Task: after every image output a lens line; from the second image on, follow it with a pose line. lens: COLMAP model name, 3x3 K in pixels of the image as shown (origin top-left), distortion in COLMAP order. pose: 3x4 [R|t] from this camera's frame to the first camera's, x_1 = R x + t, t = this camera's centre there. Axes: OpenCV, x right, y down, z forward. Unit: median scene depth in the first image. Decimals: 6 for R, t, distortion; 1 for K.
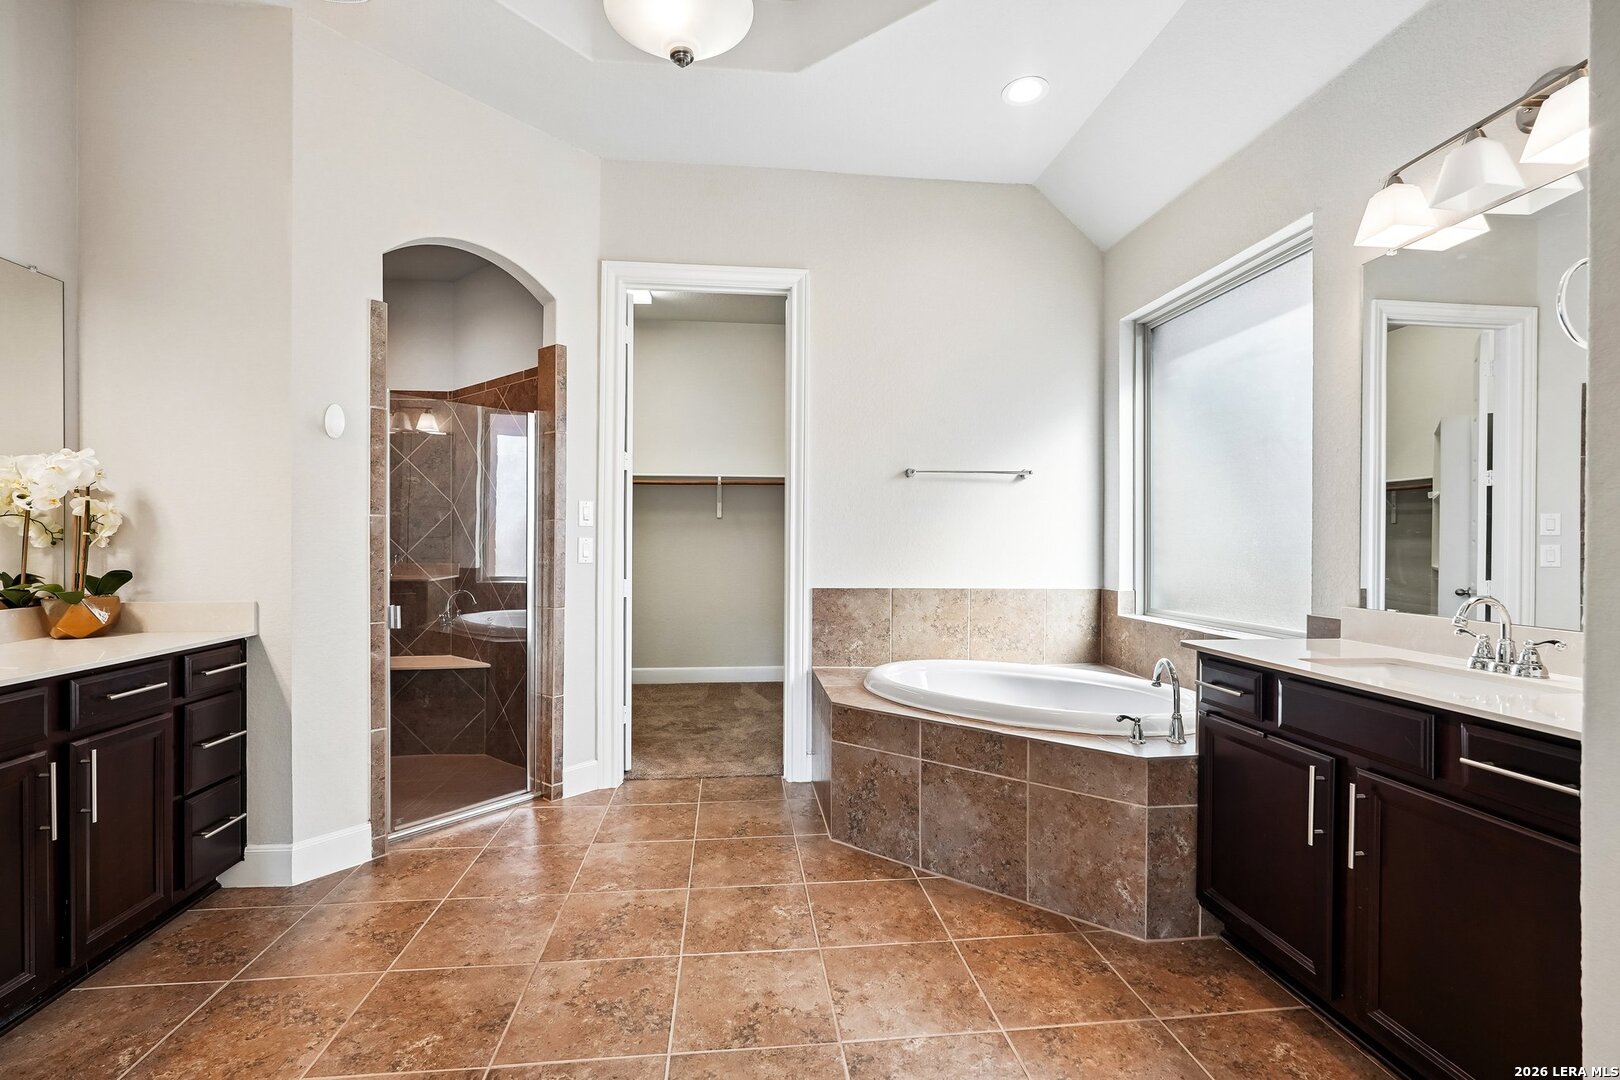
lens RADIAL K [[715.4, 0, 810.1], [0, 715.4, 543.0], [0, 0, 1]] dist [-0.009147, 0.005023]
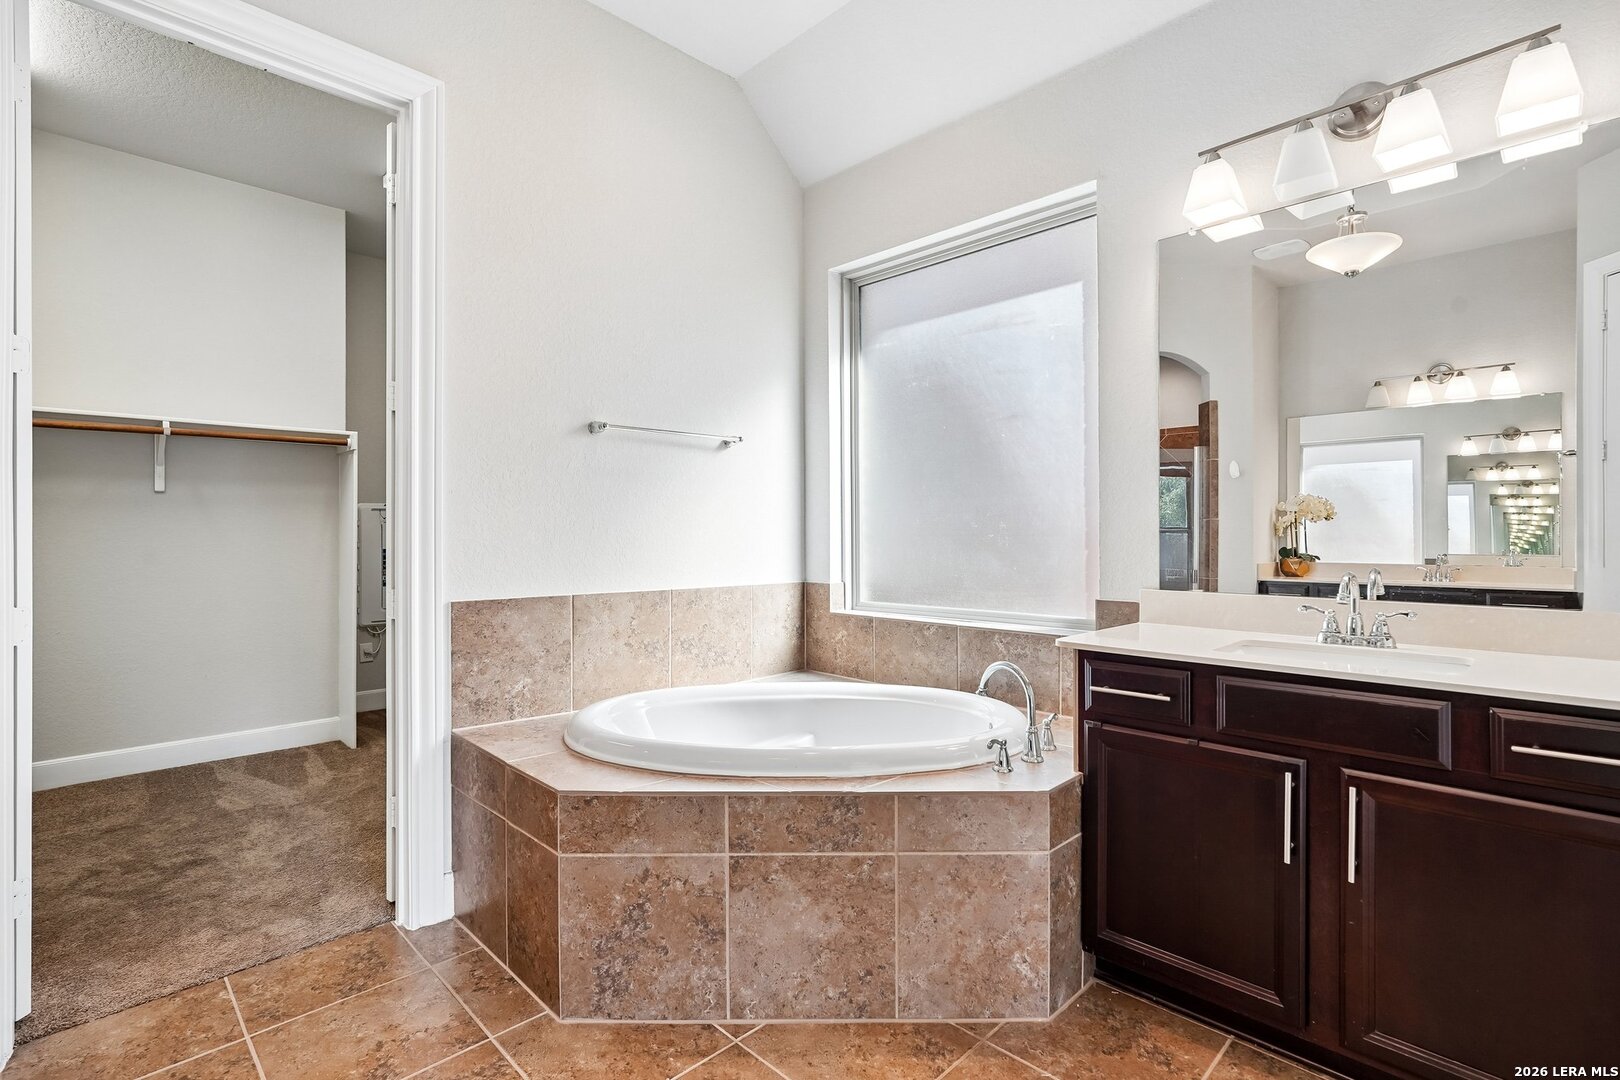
lens RADIAL K [[763.2, 0, 812.5], [0, 763.2, 534.7], [0, 0, 1]] dist [-0.007135, 0.003945]
pose [[0.785649, -0.005971, 0.618644, -0.203545], [0.006924, 0.999976, 0.000858, 0.009003], [-0.618634, 0.003610, 0.785671, 0.380328]]
